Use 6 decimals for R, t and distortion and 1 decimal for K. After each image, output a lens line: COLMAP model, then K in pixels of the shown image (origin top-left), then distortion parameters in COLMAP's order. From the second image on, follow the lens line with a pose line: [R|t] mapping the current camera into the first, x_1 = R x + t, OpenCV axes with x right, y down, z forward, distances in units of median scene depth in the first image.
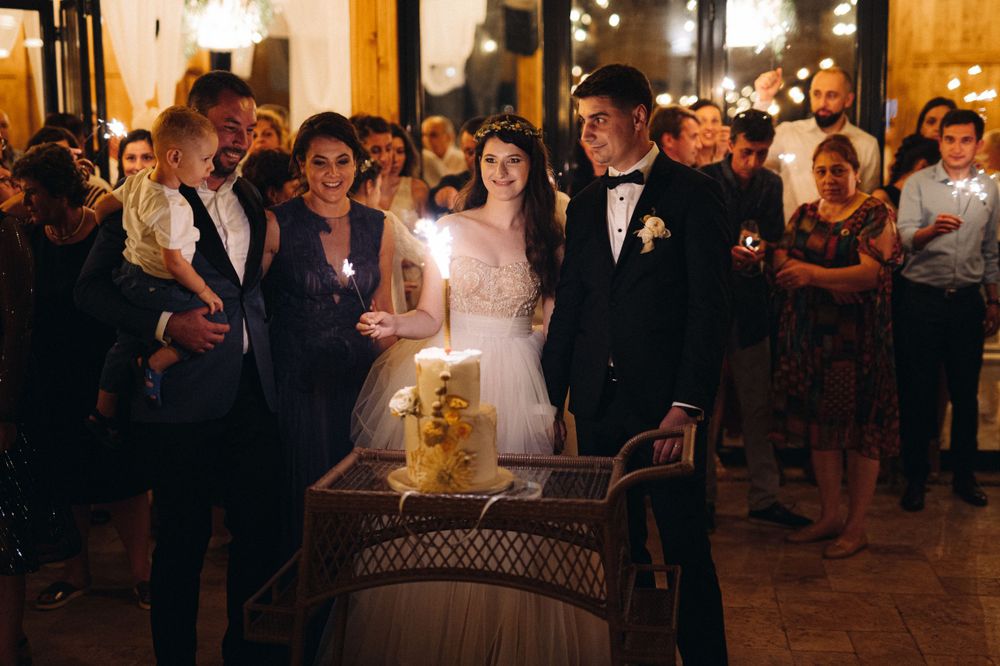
lens RADIAL K [[1439.4, 0, 458.9], [0, 1439.4, 332.6], [0, 0, 1]] dist [-0.022542, 0.011763]
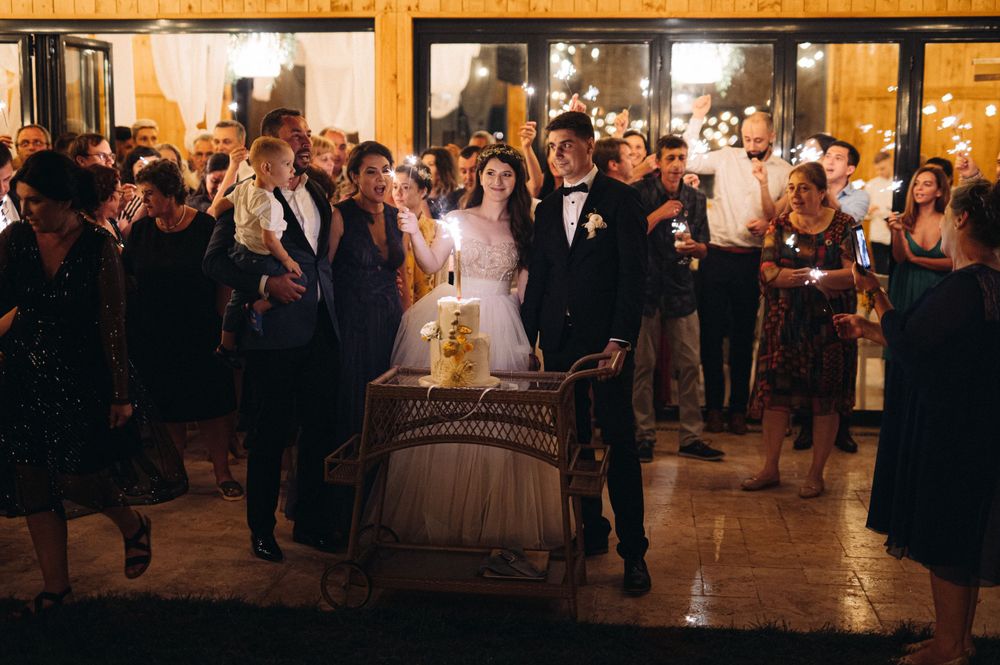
lens RADIAL K [[1429.2, 0, 500.0], [0, 1429.2, 332.5], [0, 0, 1]] dist [0.024585, -0.001895]
pose [[0.999216, 0.012851, 0.037450, -0.018835], [-0.012416, 0.999853, -0.011831, 0.062284], [-0.037596, 0.011357, 0.999228, -0.492035]]
